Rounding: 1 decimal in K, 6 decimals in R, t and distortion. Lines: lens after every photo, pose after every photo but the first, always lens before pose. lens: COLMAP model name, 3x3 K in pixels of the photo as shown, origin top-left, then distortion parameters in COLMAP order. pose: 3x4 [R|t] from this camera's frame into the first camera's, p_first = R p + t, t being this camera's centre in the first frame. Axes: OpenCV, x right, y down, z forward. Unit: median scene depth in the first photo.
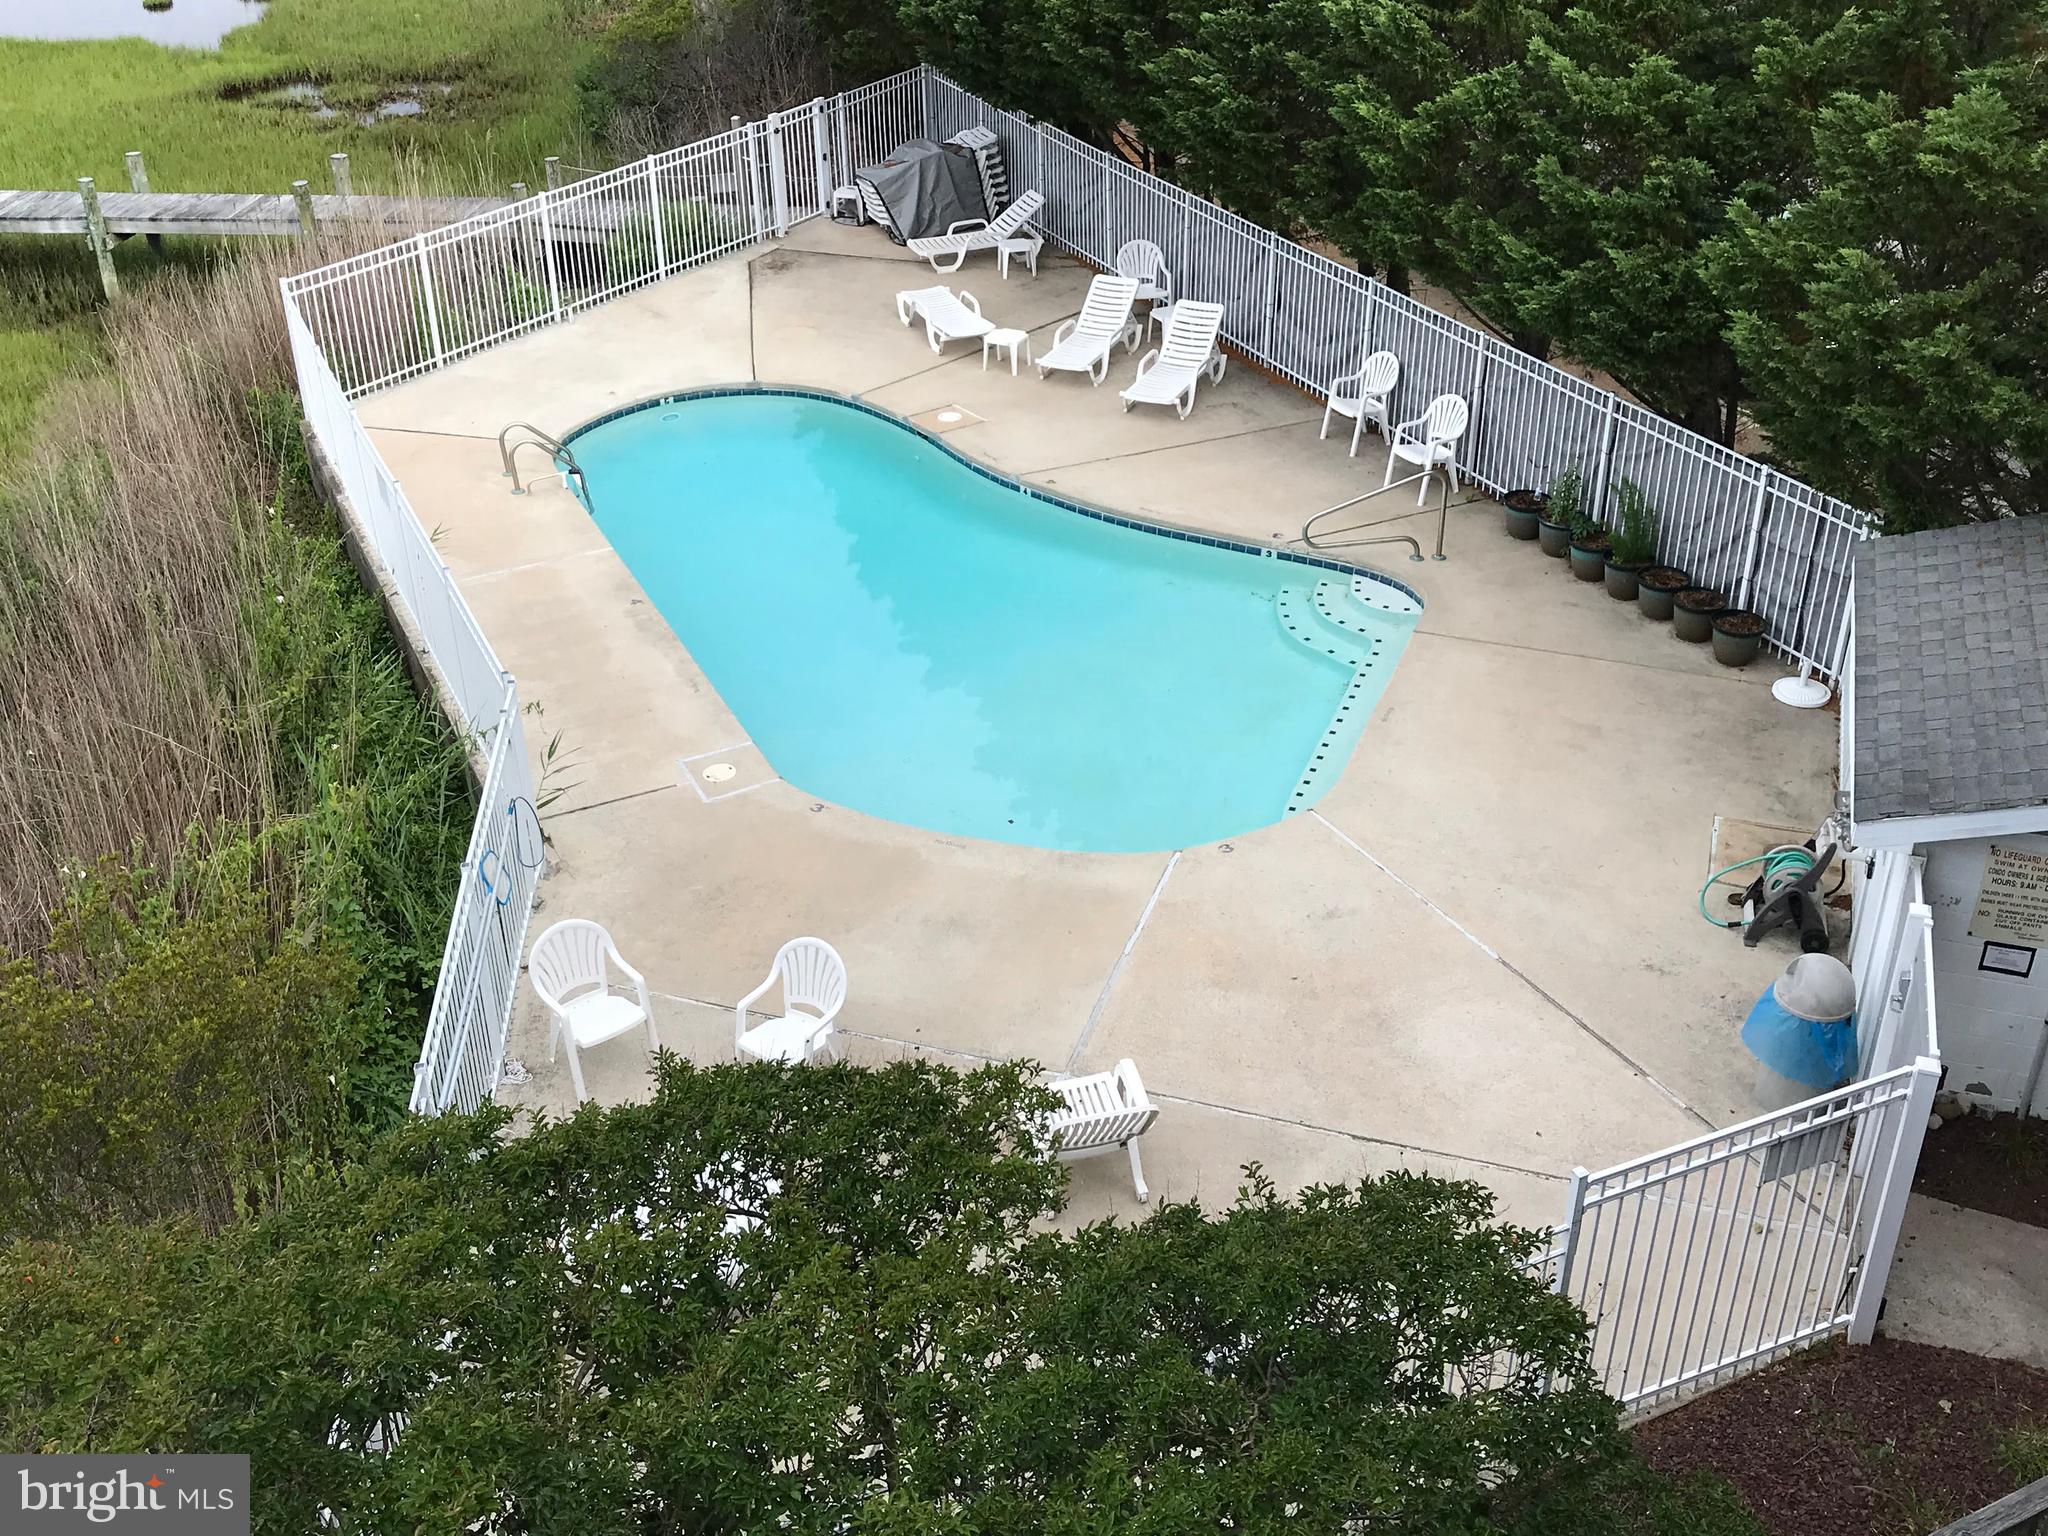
lens RADIAL K [[2119.5, 0, 1040.7], [0, 2119.5, 751.9], [0, 0, 1]] dist [0.014110, 0.000000]
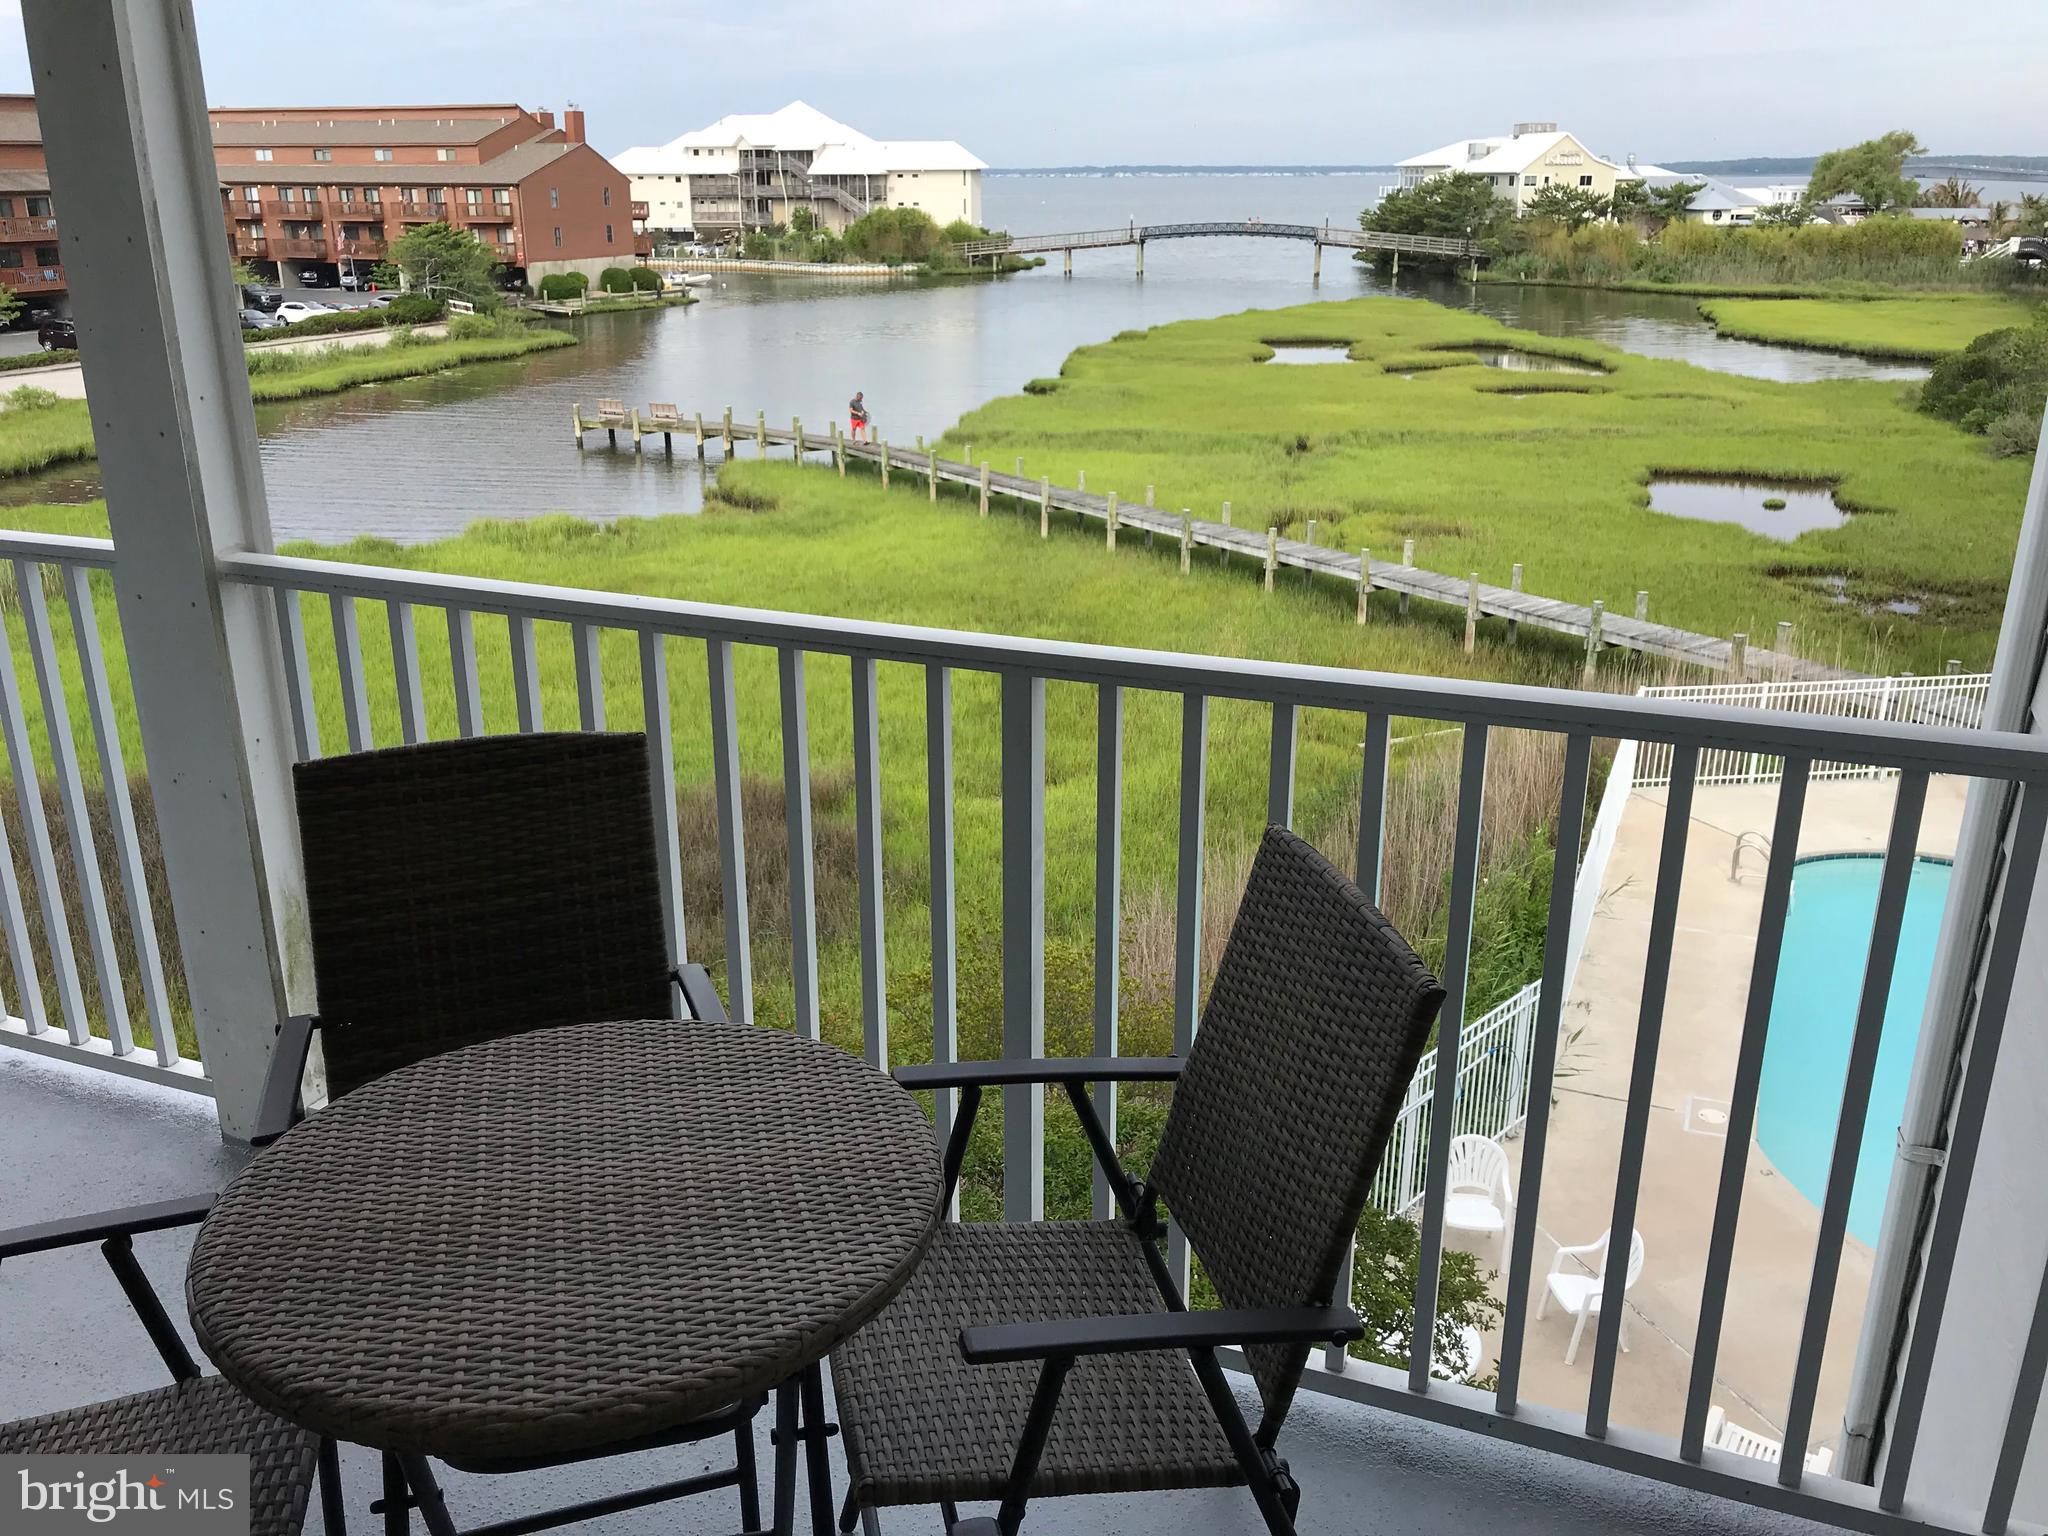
lens RADIAL K [[1680.1, 0, 1028.9], [0, 1680.1, 759.7], [0, 0, 1]] dist [0.042844, -0.054212]
pose [[0.652057, 0.262935, -0.711117, 0.149210], [-0.389657, 0.920806, -0.016828, -0.005337], [0.650376, 0.288064, 0.702873, -0.012928]]
